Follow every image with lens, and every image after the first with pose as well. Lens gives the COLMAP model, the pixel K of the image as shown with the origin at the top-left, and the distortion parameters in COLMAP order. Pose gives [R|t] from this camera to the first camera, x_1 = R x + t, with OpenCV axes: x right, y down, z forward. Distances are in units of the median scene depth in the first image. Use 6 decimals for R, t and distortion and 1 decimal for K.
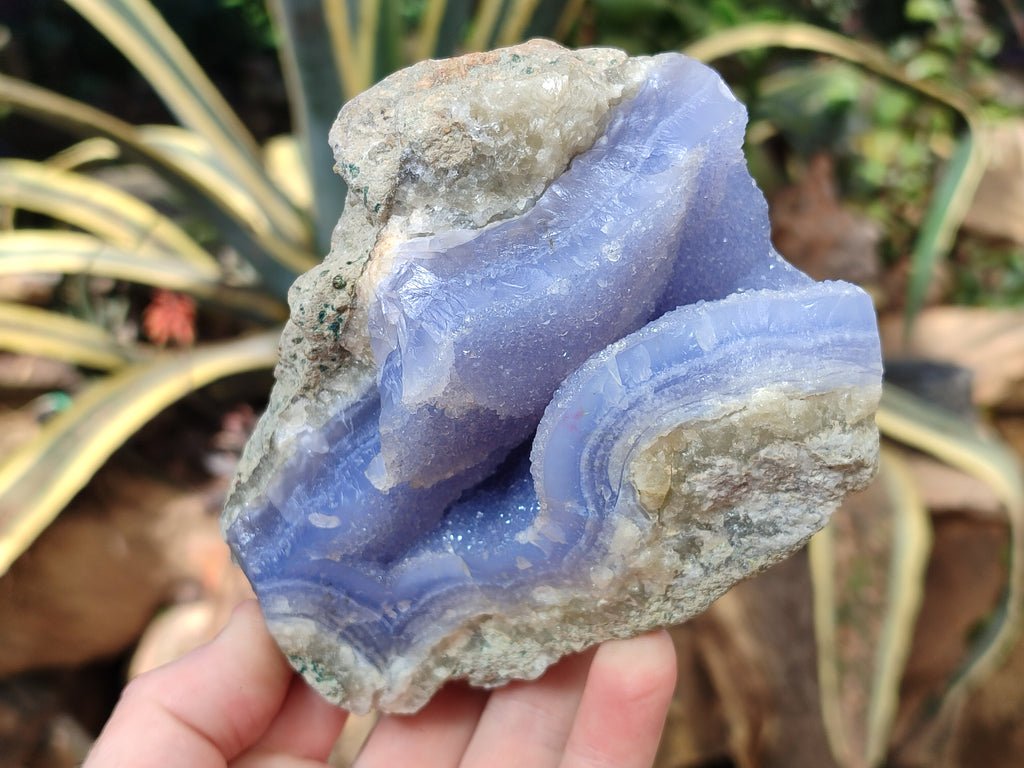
lens RADIAL K [[1554.8, 0, 500.8], [0, 1554.8, 380.8], [0, 0, 1]] dist [0.235339, -1.843374]
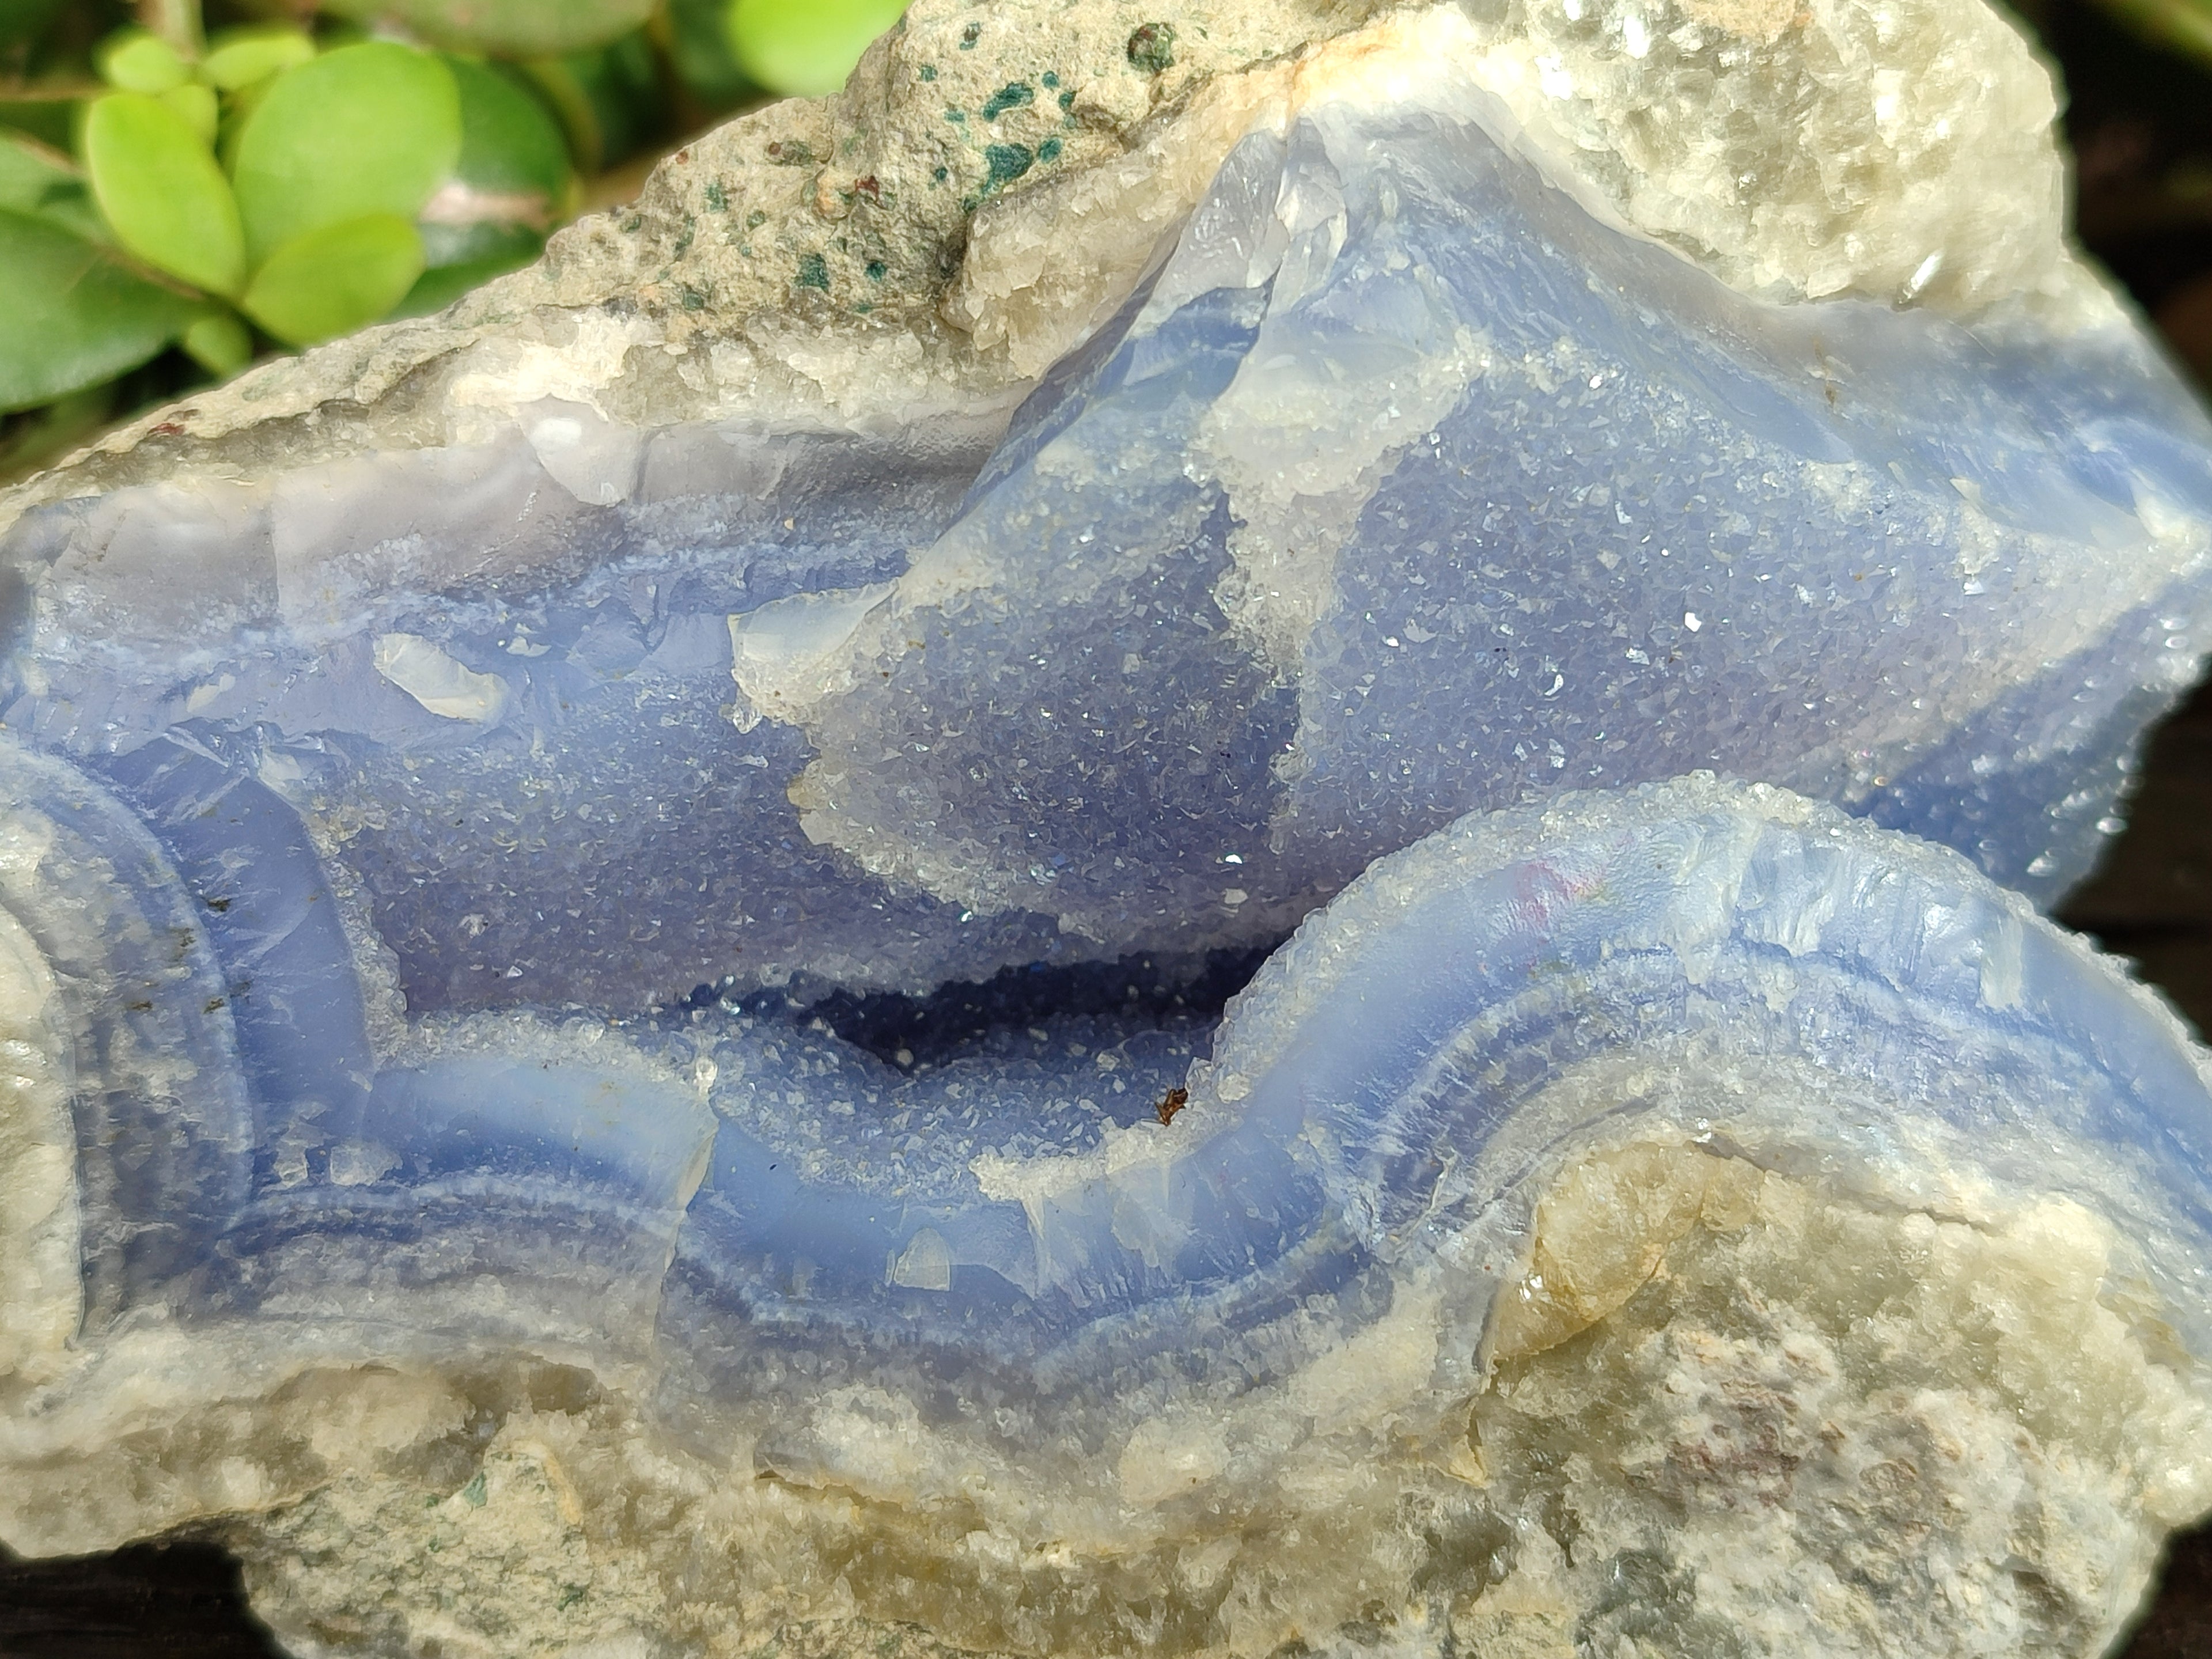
lens RADIAL K [[3358.6, 0, 1081.9], [0, 3358.6, 822.5], [0, 0, 1]] dist [0.235339, -1.843374]
pose [[0.714128, 0.663670, 0.222629, -0.151495], [-0.523334, 0.717386, -0.459869, 0.325378], [-0.464912, 0.211896, 0.859626, 0.475232]]
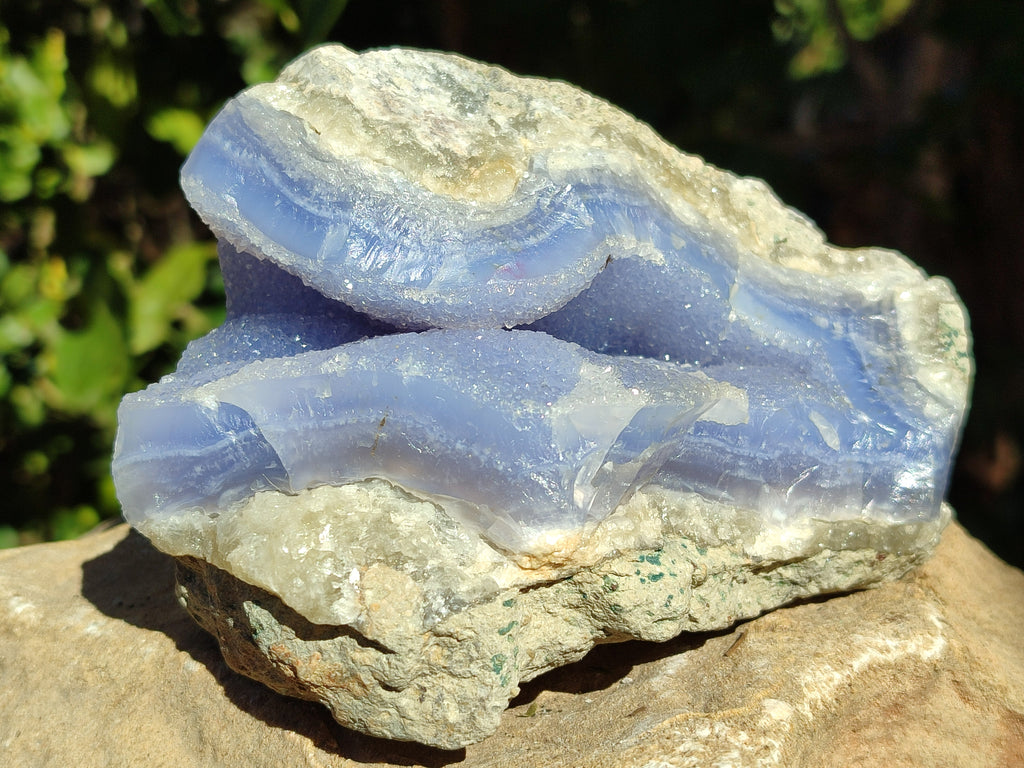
lens RADIAL K [[1554.8, 0, 500.8], [0, 1554.8, 380.8], [0, 0, 1]] dist [0.235339, -1.843374]
pose [[-0.720050, -0.633045, 0.284221, -0.215958], [0.688073, -0.704413, 0.174238, -0.160661], [0.089908, 0.321024, 0.942794, 0.199953]]
